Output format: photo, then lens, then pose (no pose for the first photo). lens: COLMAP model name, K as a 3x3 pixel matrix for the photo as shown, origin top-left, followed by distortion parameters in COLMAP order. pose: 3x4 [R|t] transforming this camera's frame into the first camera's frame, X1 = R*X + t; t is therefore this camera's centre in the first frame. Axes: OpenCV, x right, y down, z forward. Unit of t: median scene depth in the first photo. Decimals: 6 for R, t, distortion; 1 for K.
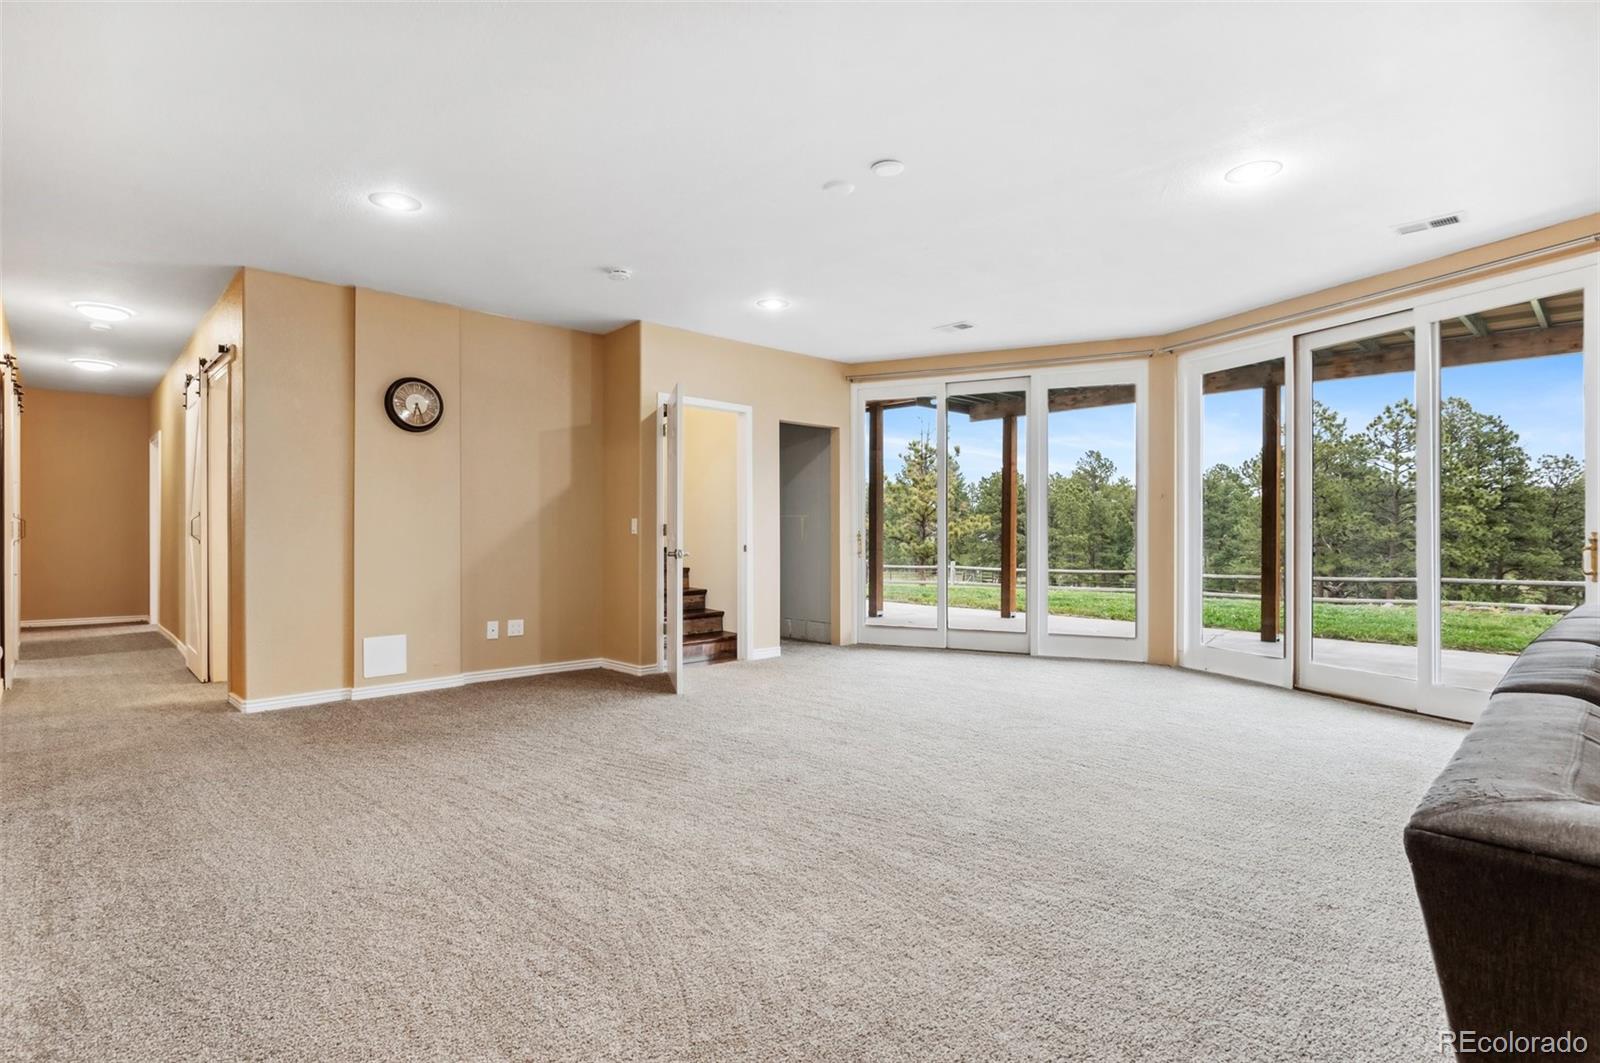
lens RADIAL K [[784.9, 0, 798.0], [0, 784.9, 530.7], [0, 0, 1]] dist [-0.008298, 0.000404]
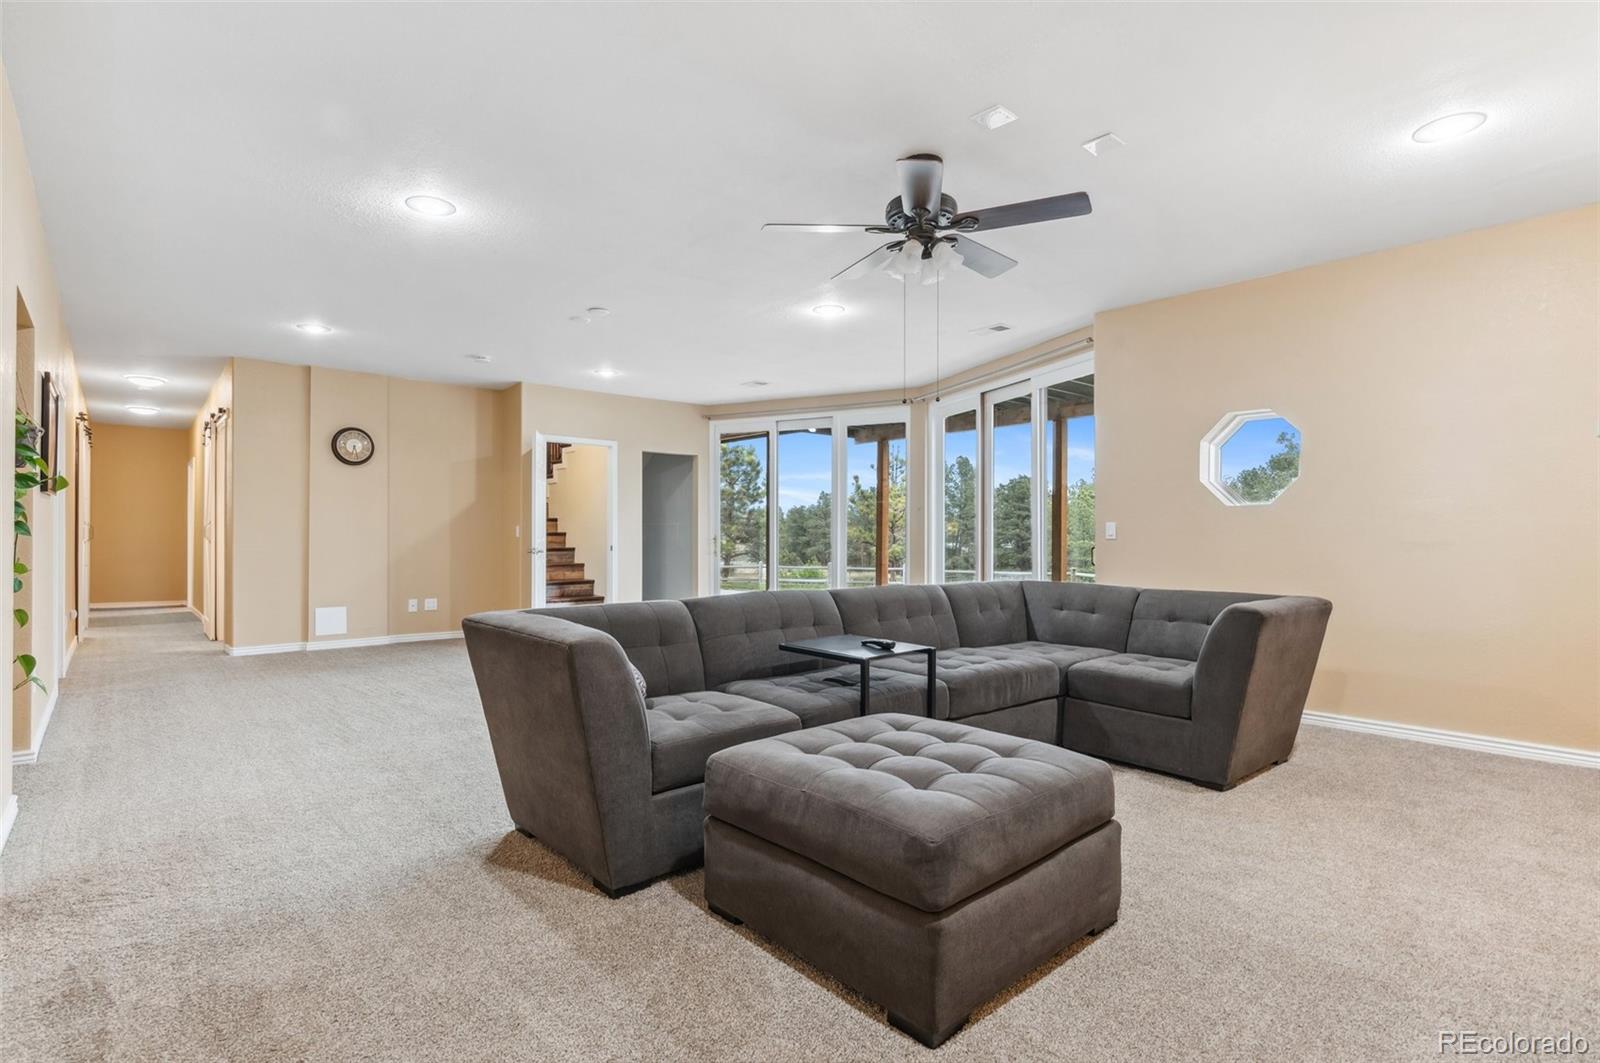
lens RADIAL K [[784.9, 0, 802.7], [0, 784.9, 532.9], [0, 0, 1]] dist [-0.008298, 0.000404]
pose [[0.998914, 0.002563, -0.046517, 0.360498], [-0.002741, 0.999989, -0.003750, 0.000377], [0.046507, 0.003874, 0.998910, -0.353410]]
